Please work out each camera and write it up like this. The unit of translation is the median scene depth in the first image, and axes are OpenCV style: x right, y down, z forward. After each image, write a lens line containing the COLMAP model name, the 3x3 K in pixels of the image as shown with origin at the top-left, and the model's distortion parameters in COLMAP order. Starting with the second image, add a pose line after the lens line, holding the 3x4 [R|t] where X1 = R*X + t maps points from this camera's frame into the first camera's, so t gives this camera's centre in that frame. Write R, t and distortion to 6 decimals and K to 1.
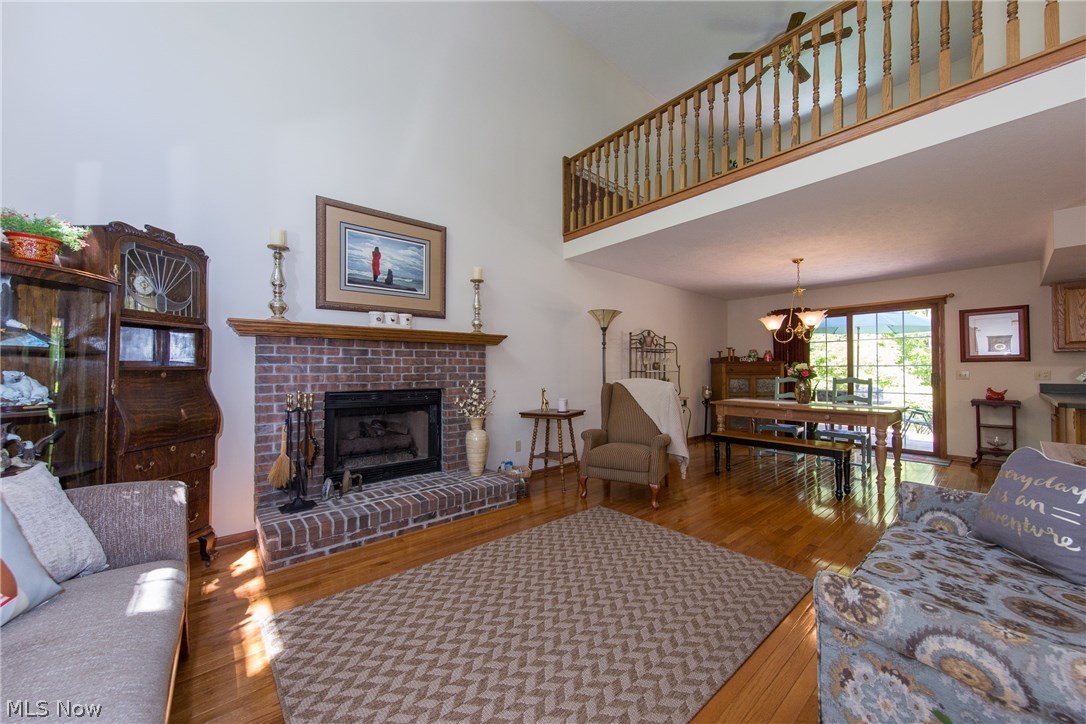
lens RADIAL K [[398.2, 0, 543.0], [0, 398.2, 362.0], [0, 0, 1]] dist [0.002136, 0.000111]
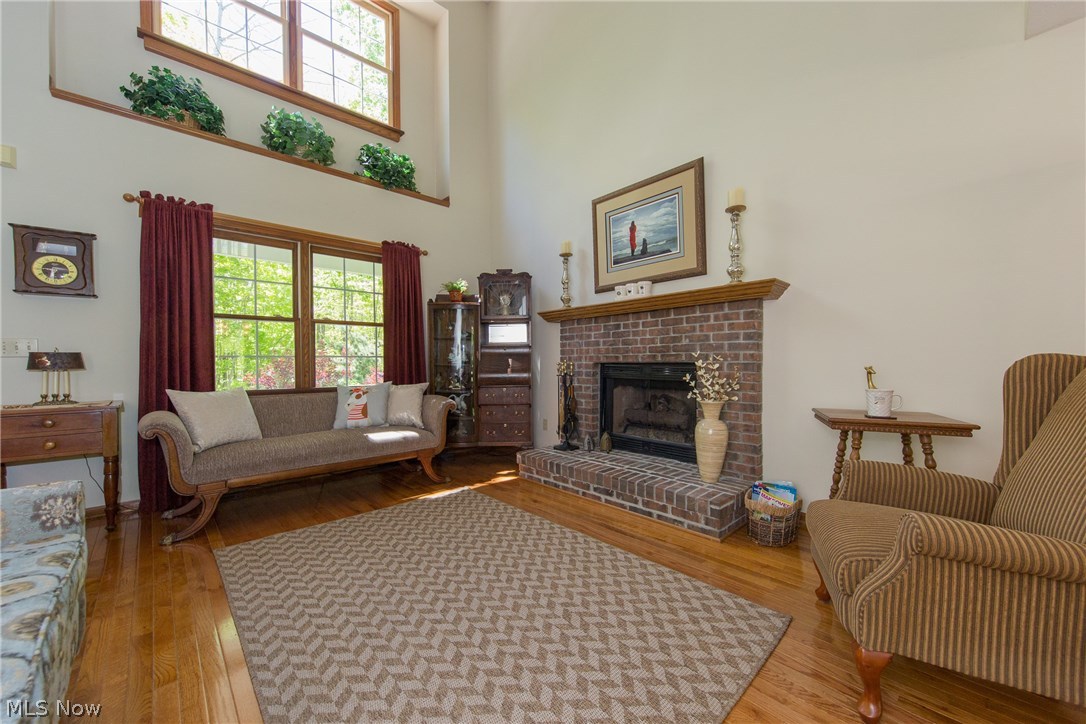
lens RADIAL K [[407.8, 0, 543.0], [0, 407.8, 362.0], [0, 0, 1]] dist [0.000090, -0.000095]
pose [[0.052883, 0.001551, -0.998600, 0.624624], [0.025506, 0.999670, 0.002903, 0.061926], [0.998275, -0.025624, 0.052826, 0.731709]]
